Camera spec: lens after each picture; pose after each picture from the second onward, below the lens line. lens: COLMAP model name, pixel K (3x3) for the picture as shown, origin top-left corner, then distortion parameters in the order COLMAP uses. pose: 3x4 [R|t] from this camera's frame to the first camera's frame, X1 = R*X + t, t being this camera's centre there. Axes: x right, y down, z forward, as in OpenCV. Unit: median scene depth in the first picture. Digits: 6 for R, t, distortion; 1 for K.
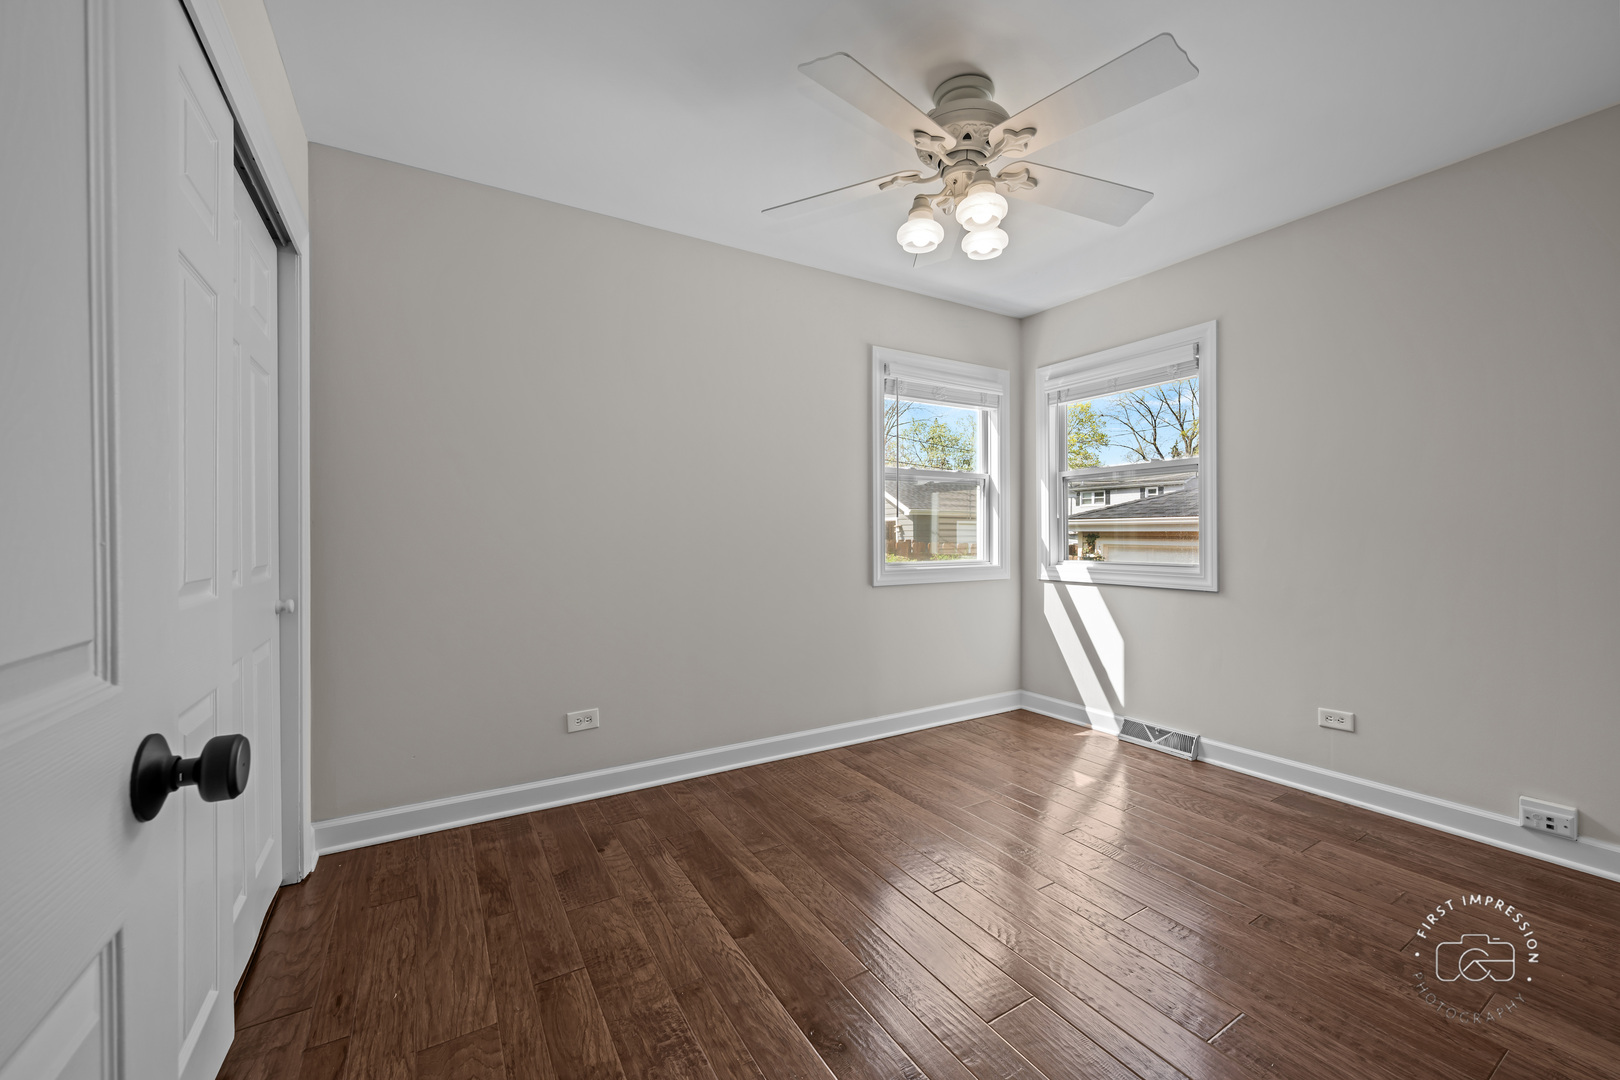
lens RADIAL K [[637.5, 0, 811.2], [0, 637.5, 540.0], [0, 0, 1]] dist [-0.001771, 0.000425]
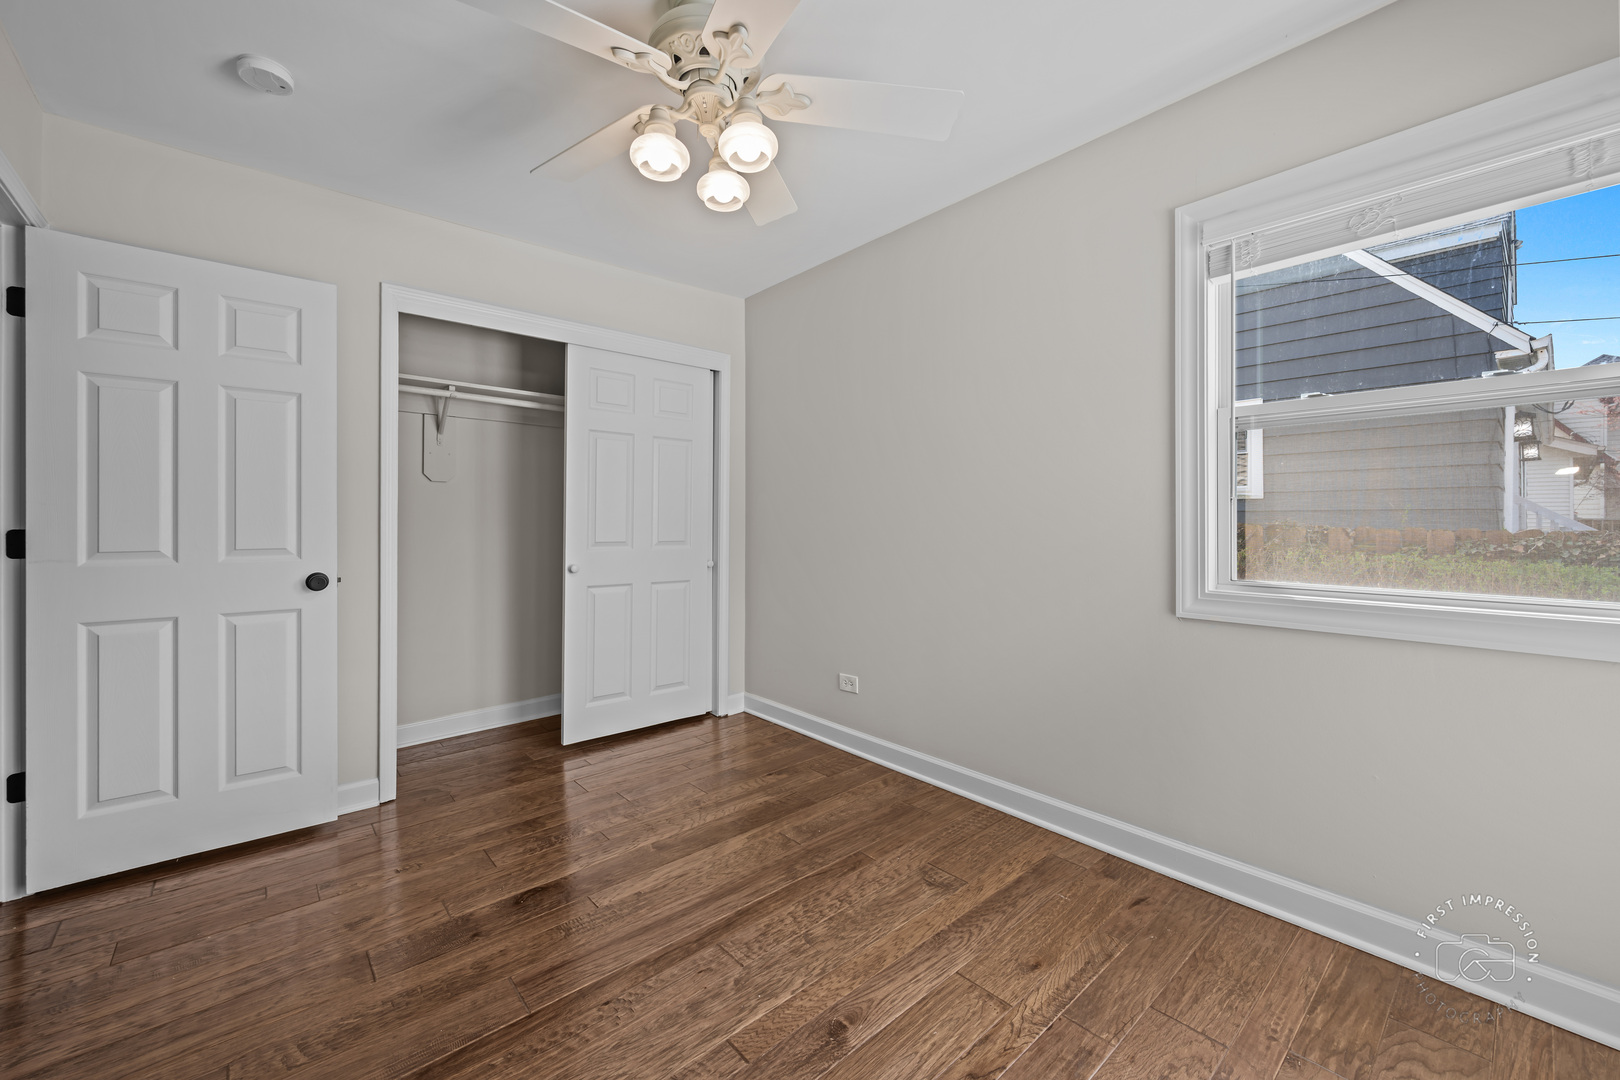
lens RADIAL K [[637.5, 0, 806.1], [0, 637.5, 527.9], [0, 0, 1]] dist [-0.001771, 0.000425]
pose [[0.172876, 0.014924, -0.984830, 0.804690], [-0.007081, 0.999878, 0.013909, -0.020408], [0.984918, 0.004569, 0.172961, 0.734070]]
